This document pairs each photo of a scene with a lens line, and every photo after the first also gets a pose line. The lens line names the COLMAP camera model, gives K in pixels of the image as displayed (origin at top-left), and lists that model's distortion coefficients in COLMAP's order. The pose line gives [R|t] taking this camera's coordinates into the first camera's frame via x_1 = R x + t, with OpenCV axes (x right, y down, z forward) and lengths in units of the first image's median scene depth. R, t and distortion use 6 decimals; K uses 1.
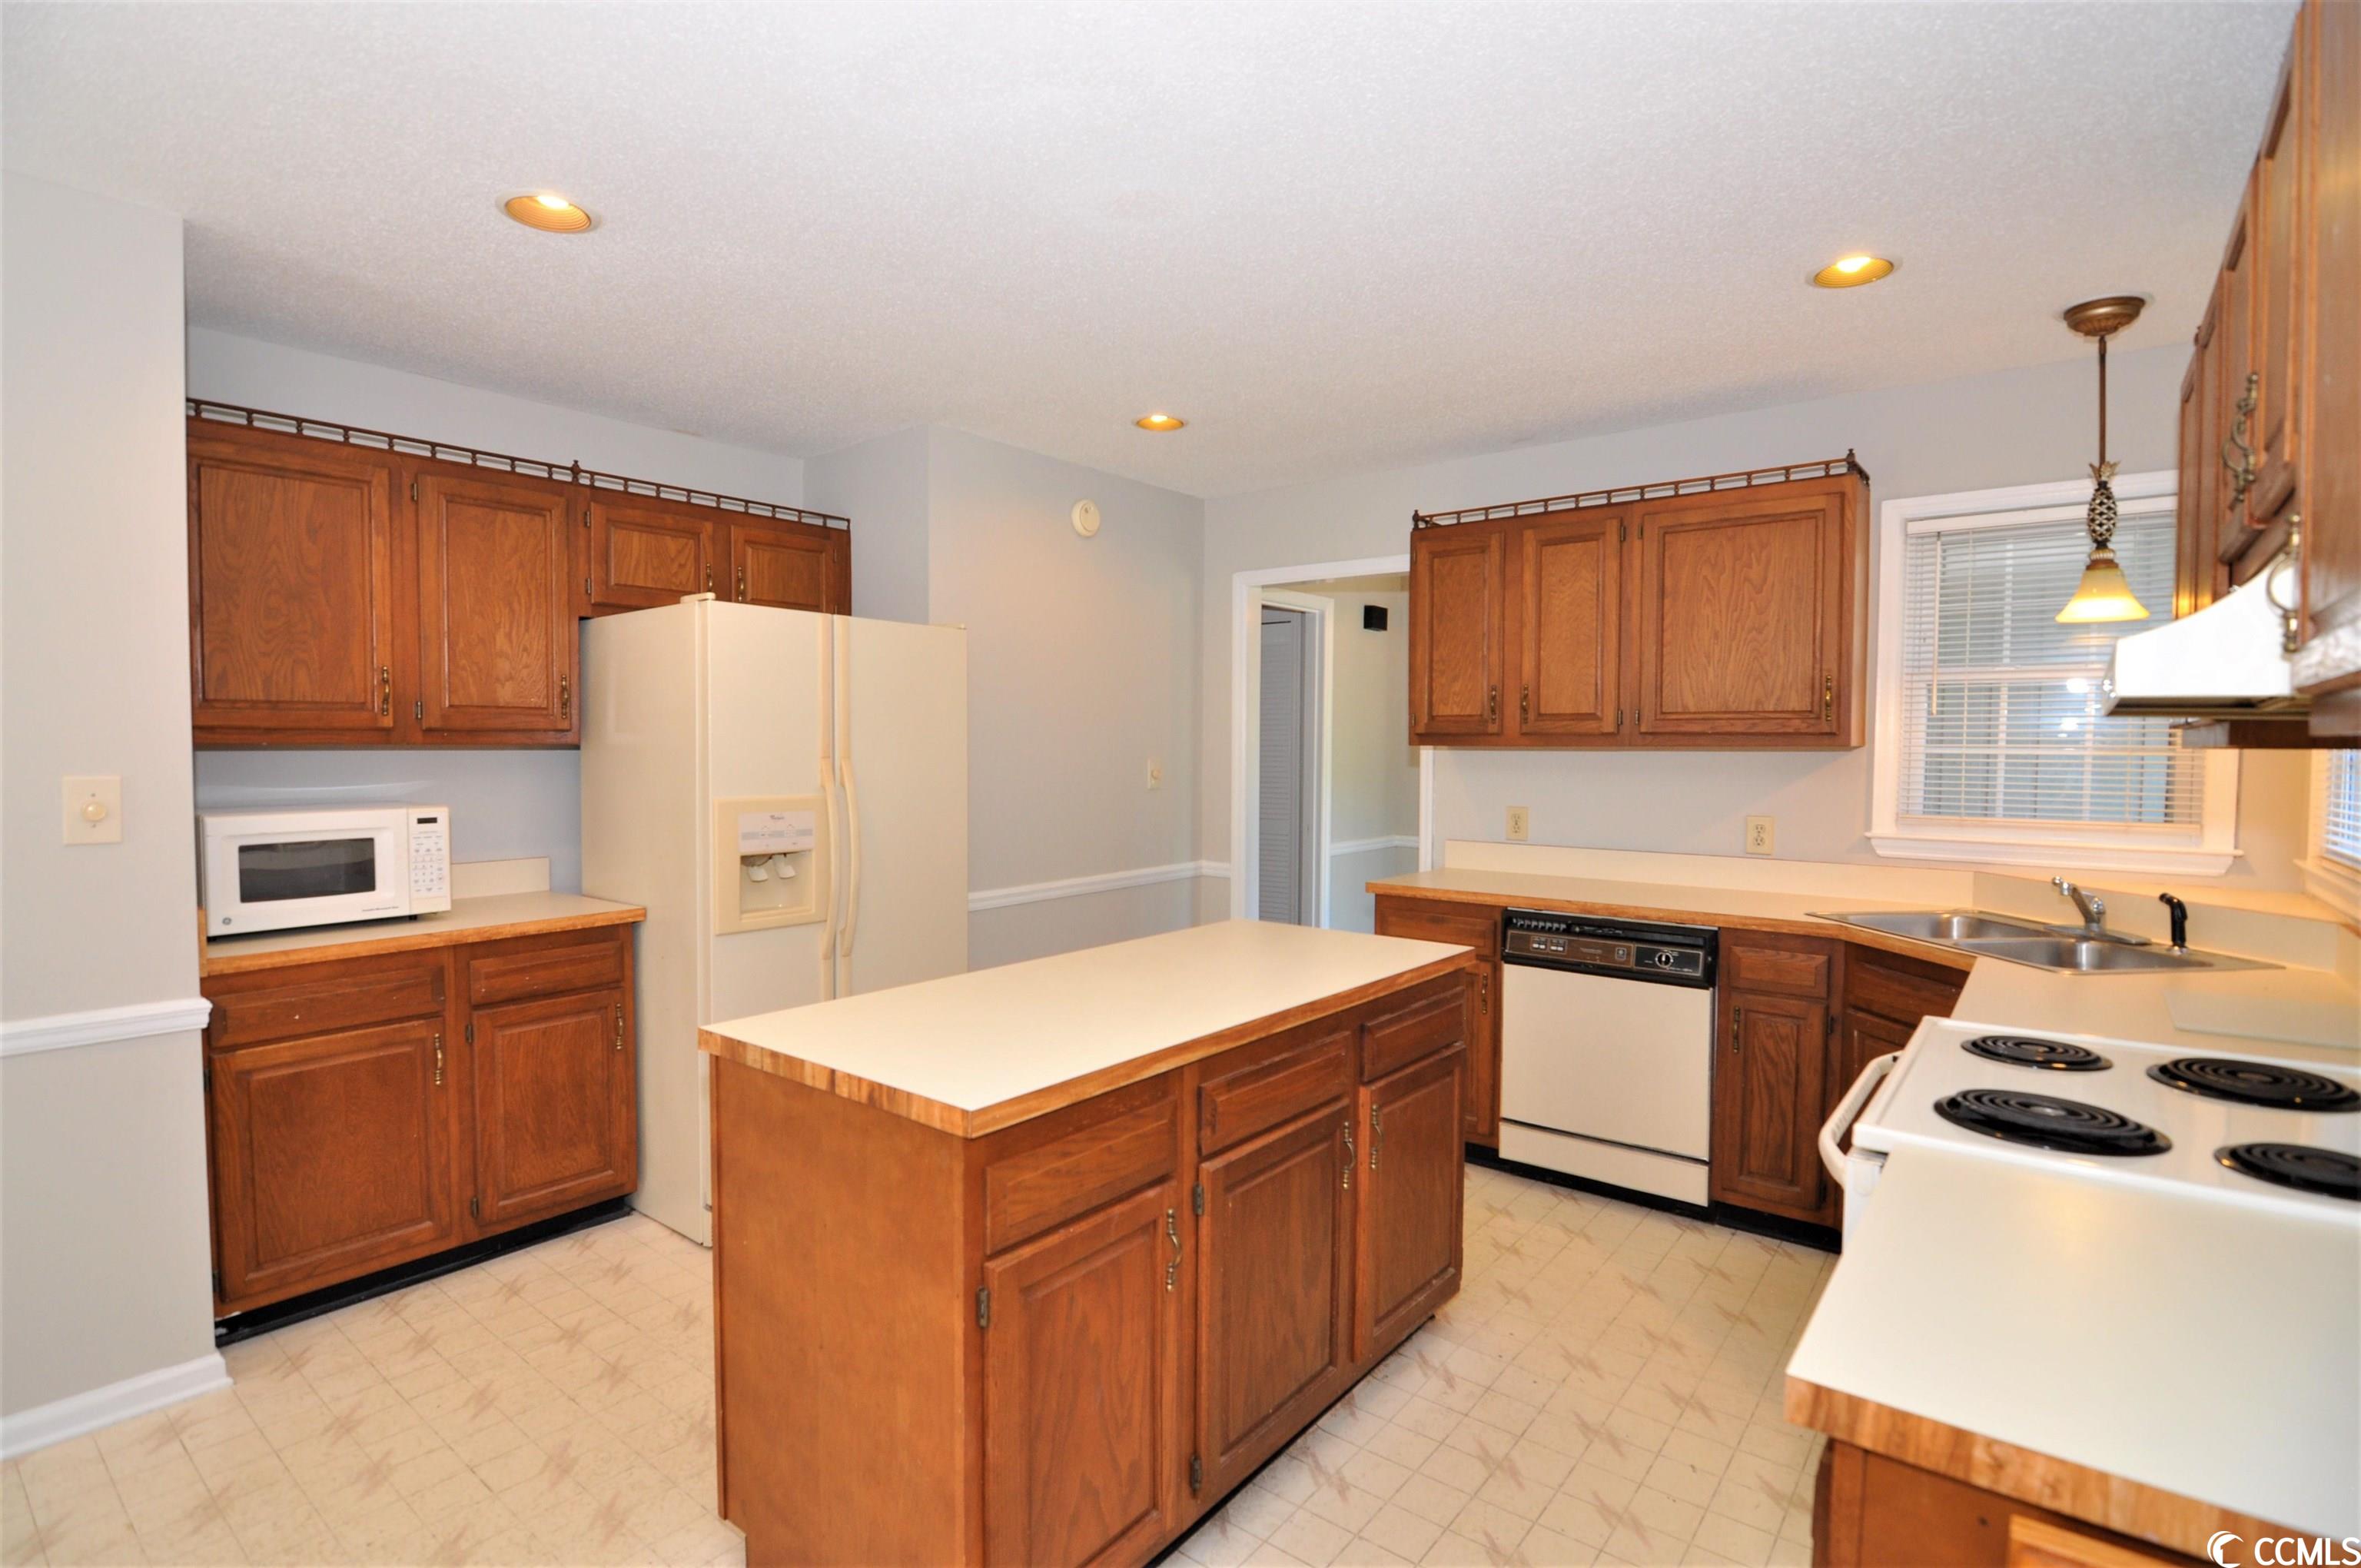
lens RADIAL K [[1137.8, 0, 1177.4], [0, 1137.8, 785.5], [0, 0, 1]] dist [-0.002679, -0.007127]
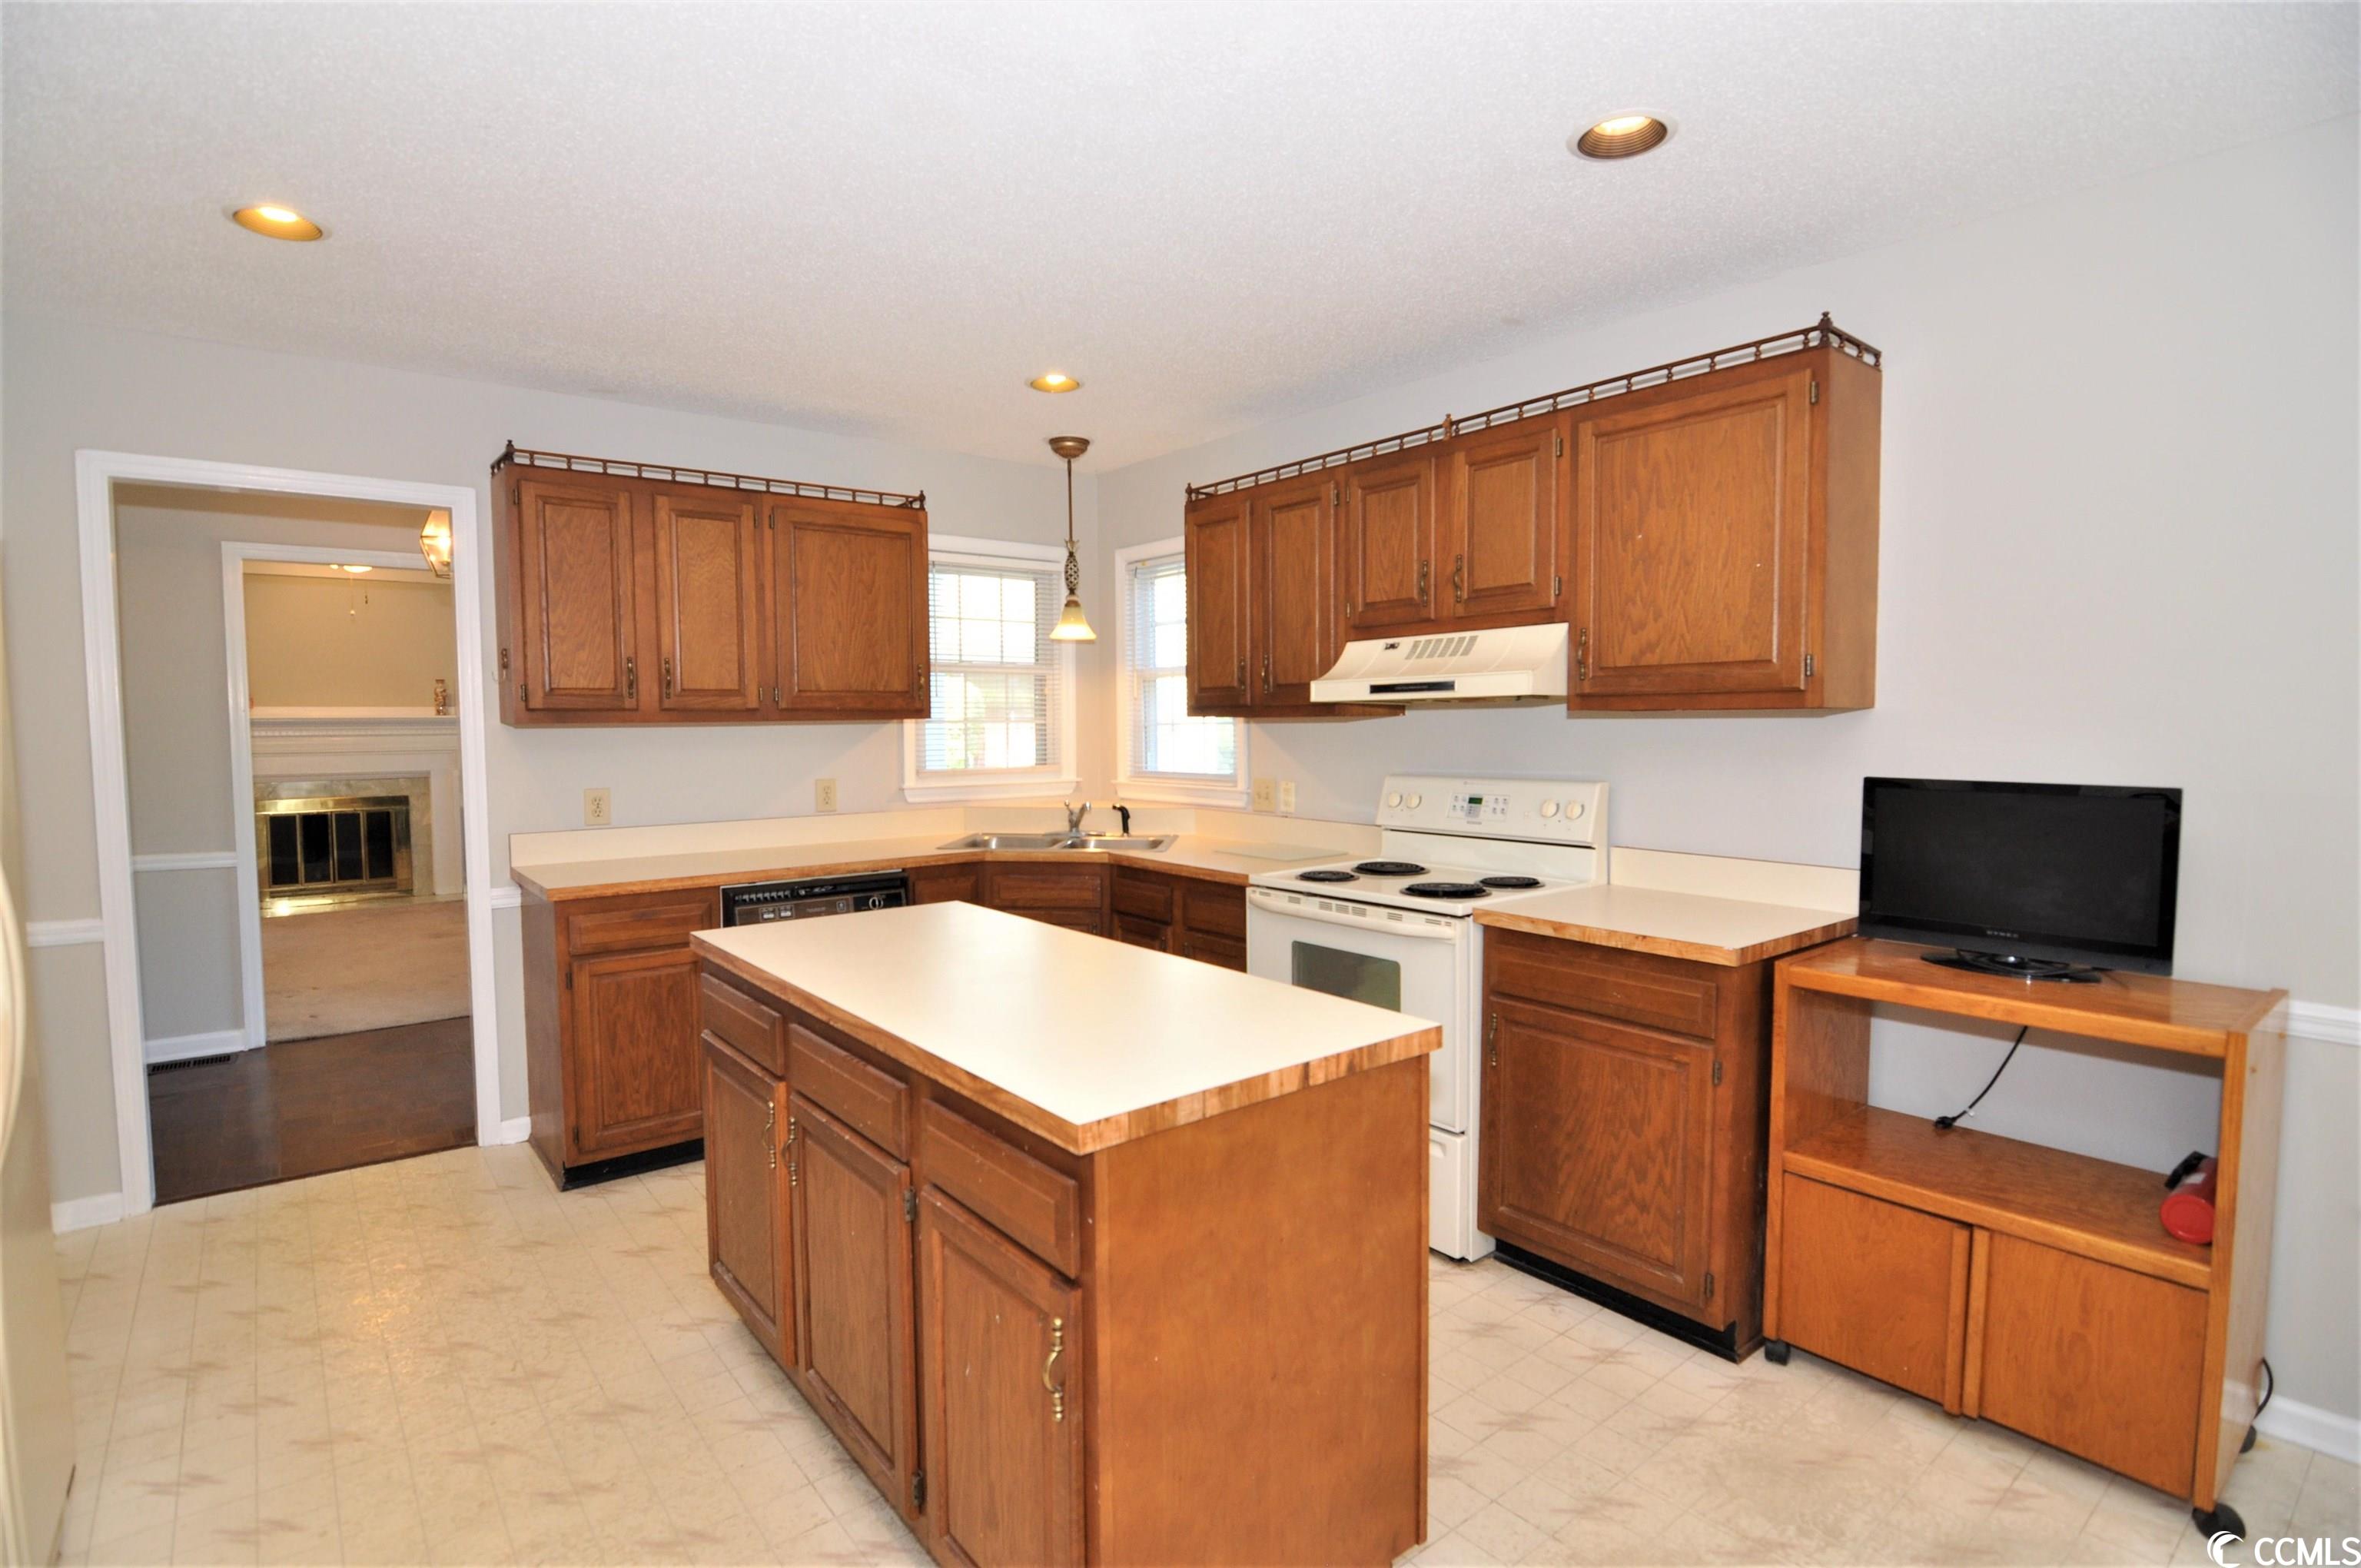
lens RADIAL K [[1137.8, 0, 1141.8], [0, 1137.8, 788.2], [0, 0, 1]] dist [-0.002679, -0.007127]
pose [[0.232509, -0.067669, 0.970237, -0.607533], [0.041769, 0.997351, 0.059551, -0.021989], [-0.971697, 0.026679, 0.234720, 0.437576]]
